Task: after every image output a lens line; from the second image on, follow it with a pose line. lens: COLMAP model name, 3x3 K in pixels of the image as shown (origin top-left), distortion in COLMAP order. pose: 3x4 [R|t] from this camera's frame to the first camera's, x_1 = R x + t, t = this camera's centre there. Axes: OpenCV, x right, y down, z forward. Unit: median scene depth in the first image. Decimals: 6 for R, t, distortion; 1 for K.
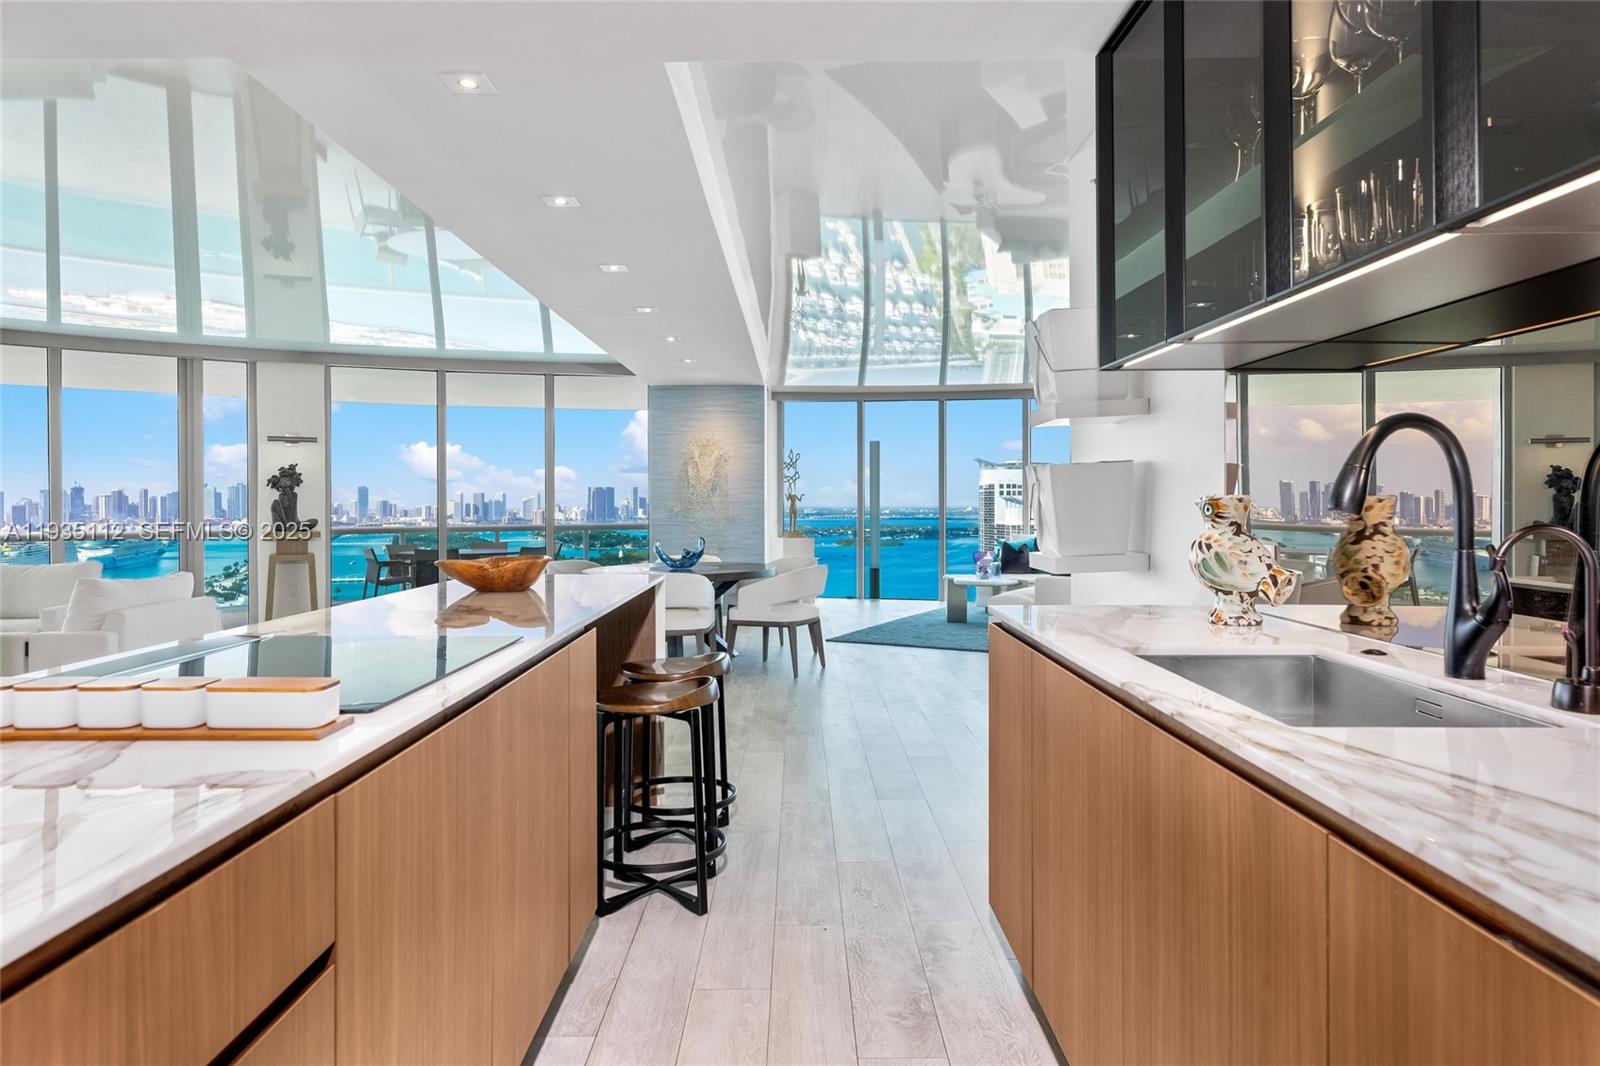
lens RADIAL K [[1000.0, 0, 797.0], [0, 1000.0, 504.6], [0, 0, 1]] dist [0.003257, 0.000646]
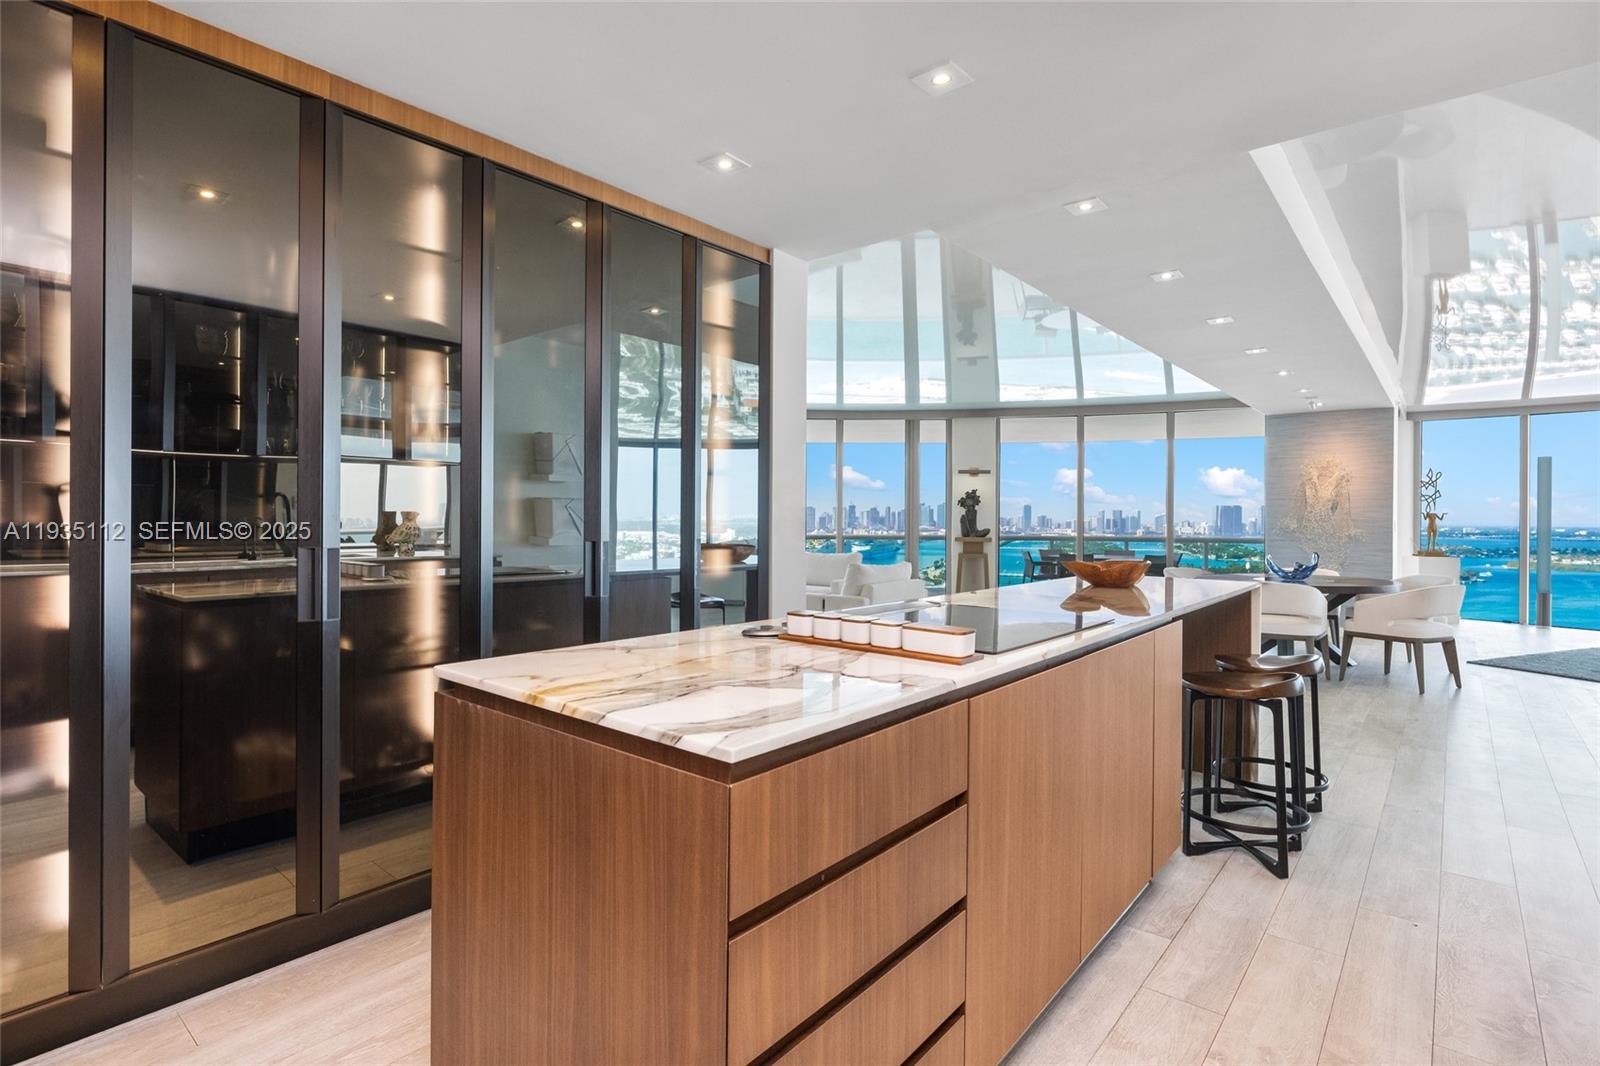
lens RADIAL K [[793.6, 0, 795.9], [0, 793.6, 524.6], [0, 0, 1]] dist [-0.003584, -0.000996]
pose [[0.768923, 0.015831, -0.639145, 0.019862], [-0.011545, 0.999874, 0.010876, -0.000177], [0.639237, -0.000984, 0.769009, -0.023114]]
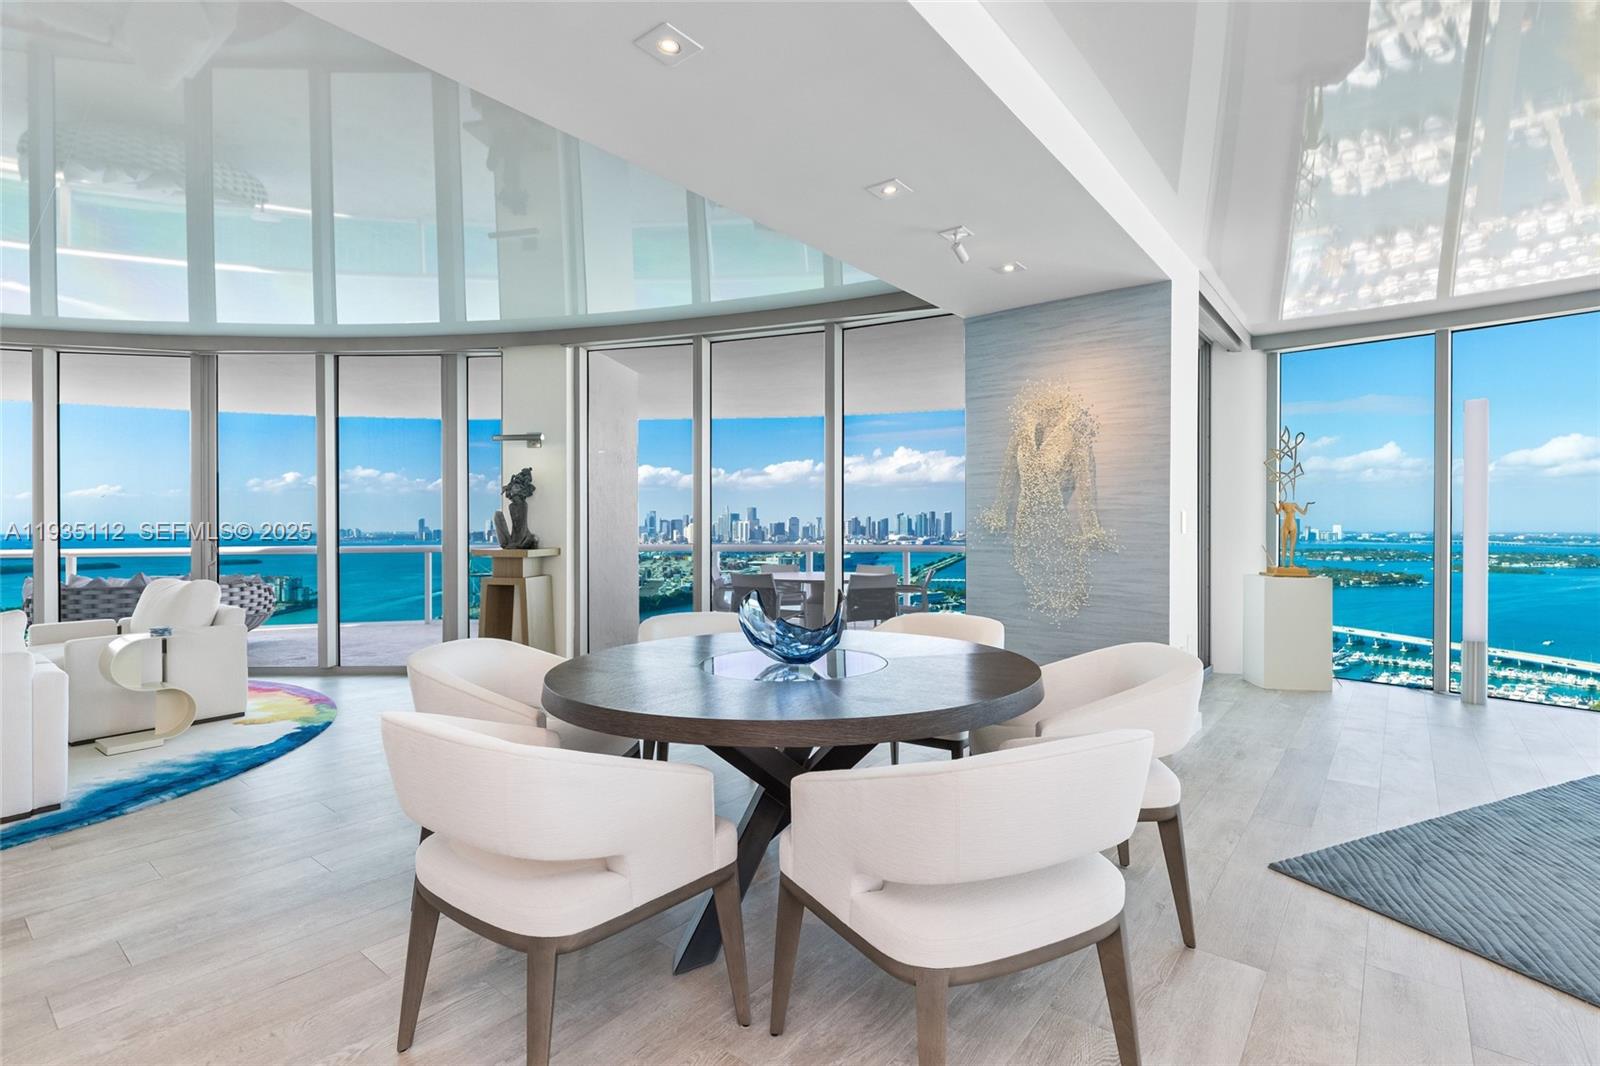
lens RADIAL K [[751.8, 0, 800.0], [0, 751.8, 533.0], [0, 0, 1]] dist [-0.010217, 0.000311]
pose [[0.778285, 0.009710, -0.627836, 0.072307], [-0.005284, 0.999946, 0.008916, 0.007966], [0.627889, -0.003622, 0.778295, 0.683604]]
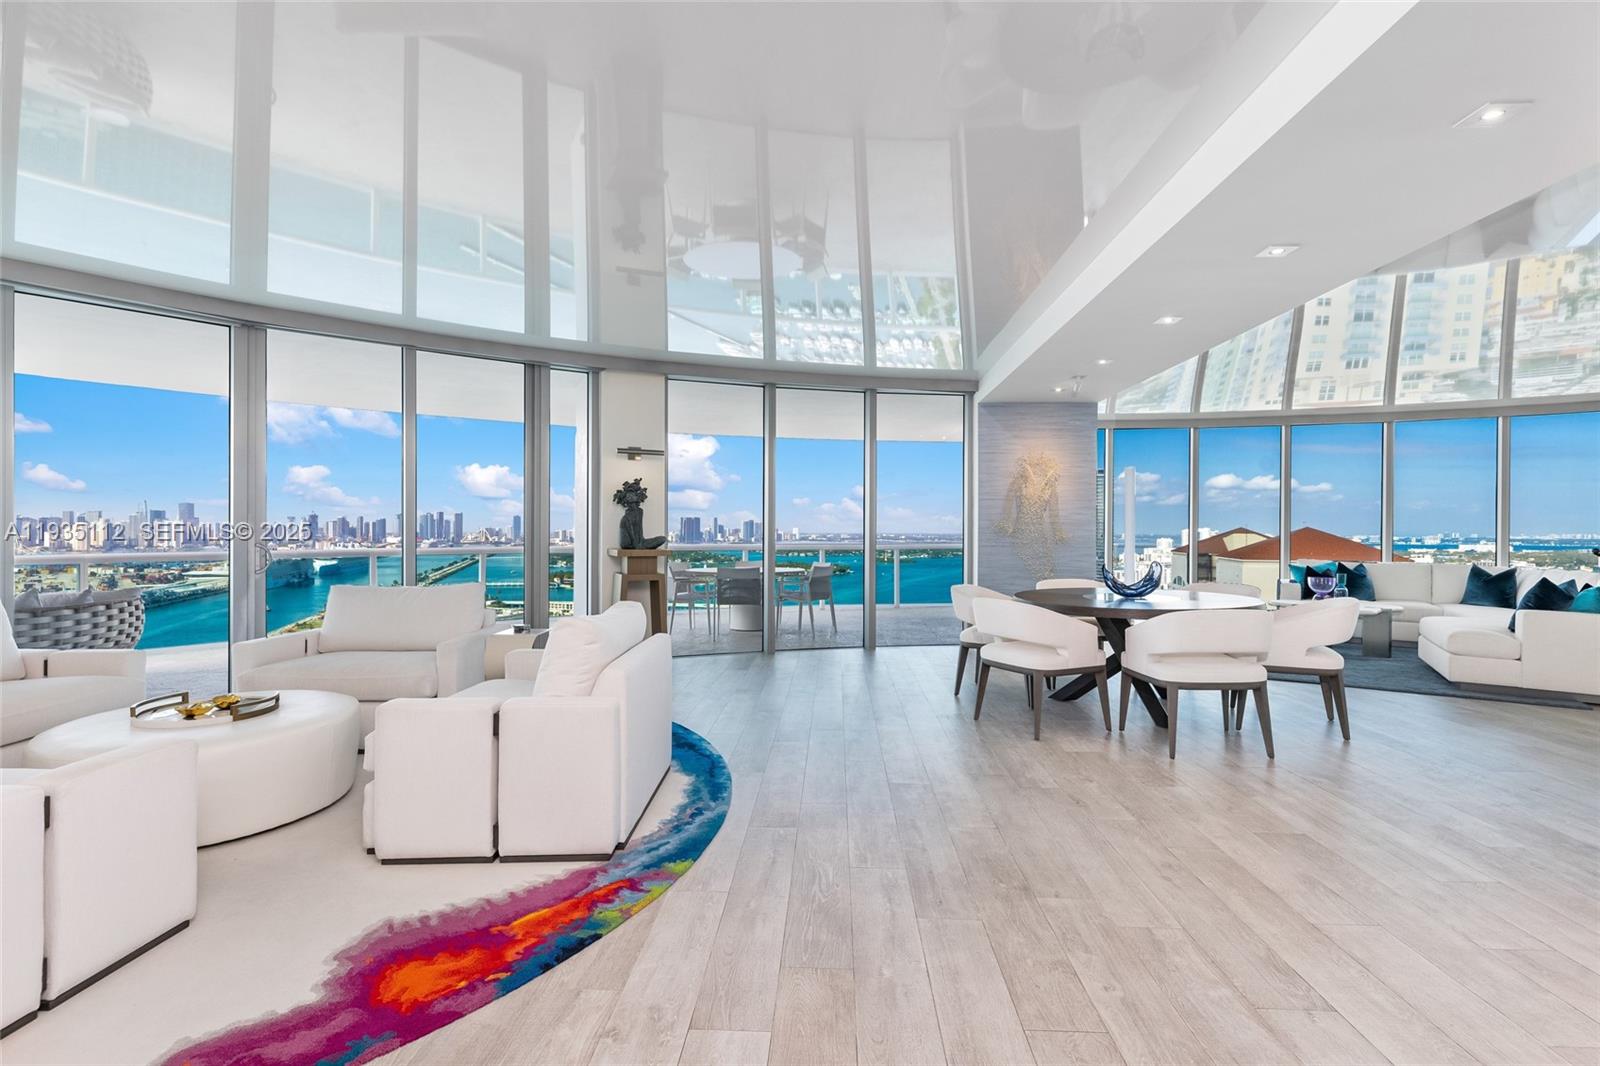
lens RADIAL K [[736.0, 0, 806.6], [0, 736.0, 521.3], [0, 0, 1]] dist [-0.000961, 0.000272]
pose [[0.999518, 0.006827, -0.030286, -0.338891], [-0.007237, 0.999884, -0.013437, 0.008007], [0.030190, 0.013650, 0.999451, 0.329351]]
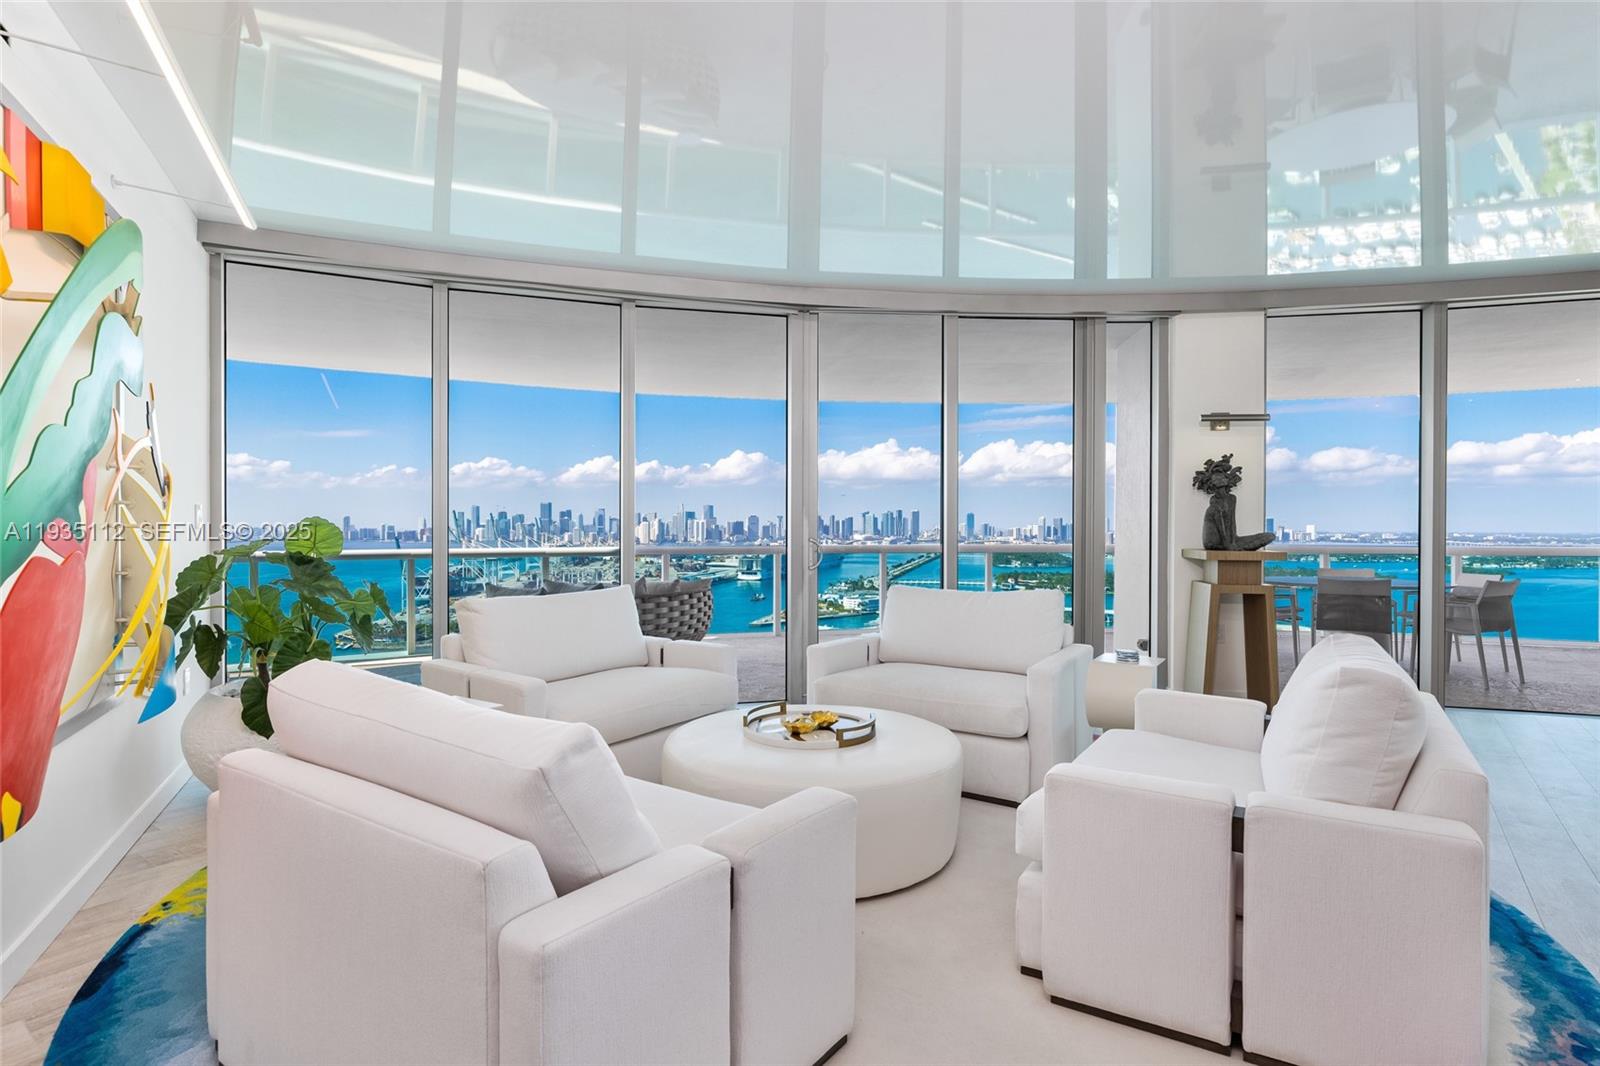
lens RADIAL K [[793.6, 0, 795.9], [0, 793.6, 524.6], [0, 0, 1]] dist [-0.003584, -0.000996]
pose [[0.813796, 0.005045, -0.581129, -0.447079], [-0.007165, 0.999973, -0.001353, 0.011099], [0.581106, 0.005265, 0.813811, 0.399321]]
